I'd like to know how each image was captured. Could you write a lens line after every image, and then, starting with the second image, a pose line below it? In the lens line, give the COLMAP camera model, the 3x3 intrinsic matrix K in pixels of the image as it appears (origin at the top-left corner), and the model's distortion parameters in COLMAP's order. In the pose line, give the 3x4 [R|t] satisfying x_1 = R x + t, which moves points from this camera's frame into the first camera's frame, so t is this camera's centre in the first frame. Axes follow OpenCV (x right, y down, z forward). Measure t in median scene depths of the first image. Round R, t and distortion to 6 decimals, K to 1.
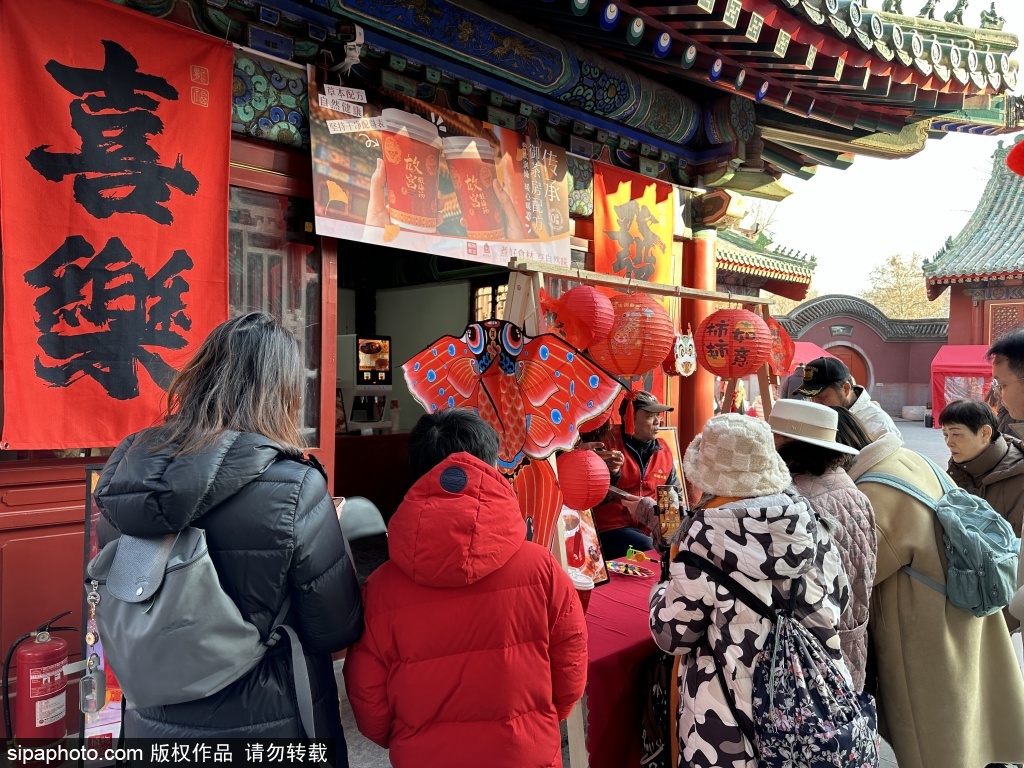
lens RADIAL K [[705.4, 0, 512.0], [0, 705.4, 384.0], [0, 0, 1]] dist [0.002824, -0.025635]
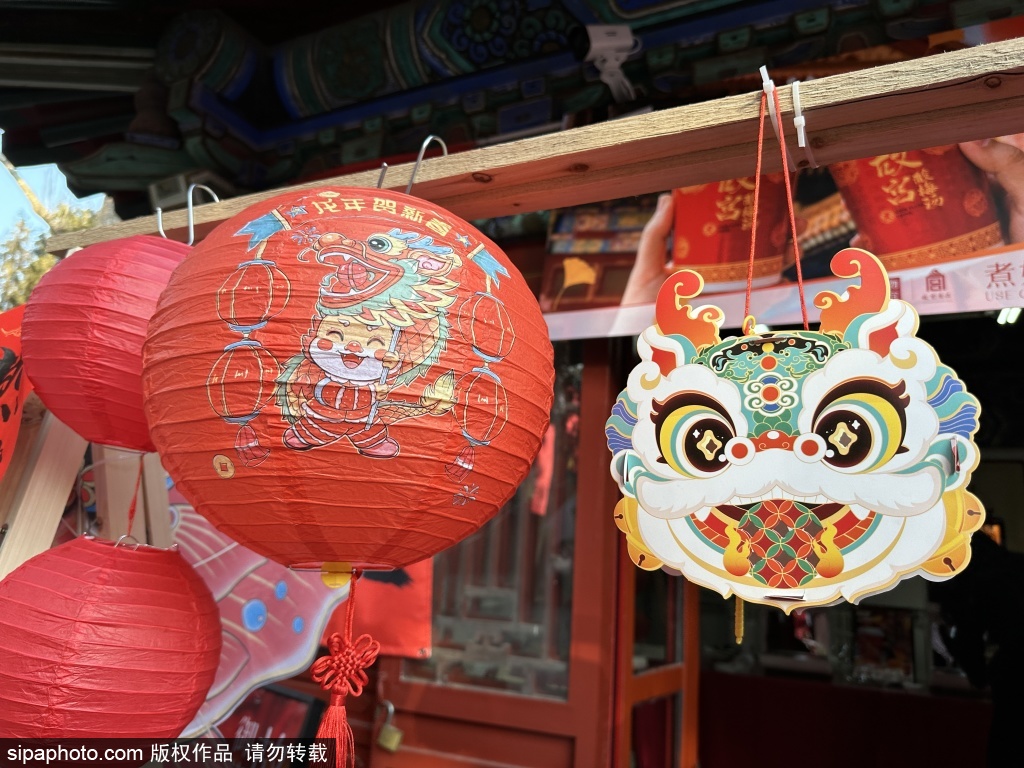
lens RADIAL K [[691.1, 0, 512.7], [0, 691.1, 412.9], [0, 0, 1]] dist [0.001717, -0.021656]
pose [[0.394977, -0.175117, -0.901847, 0.251958], [-0.059035, 0.974798, -0.215138, -0.012063], [0.916792, 0.138215, 0.374685, 0.701623]]
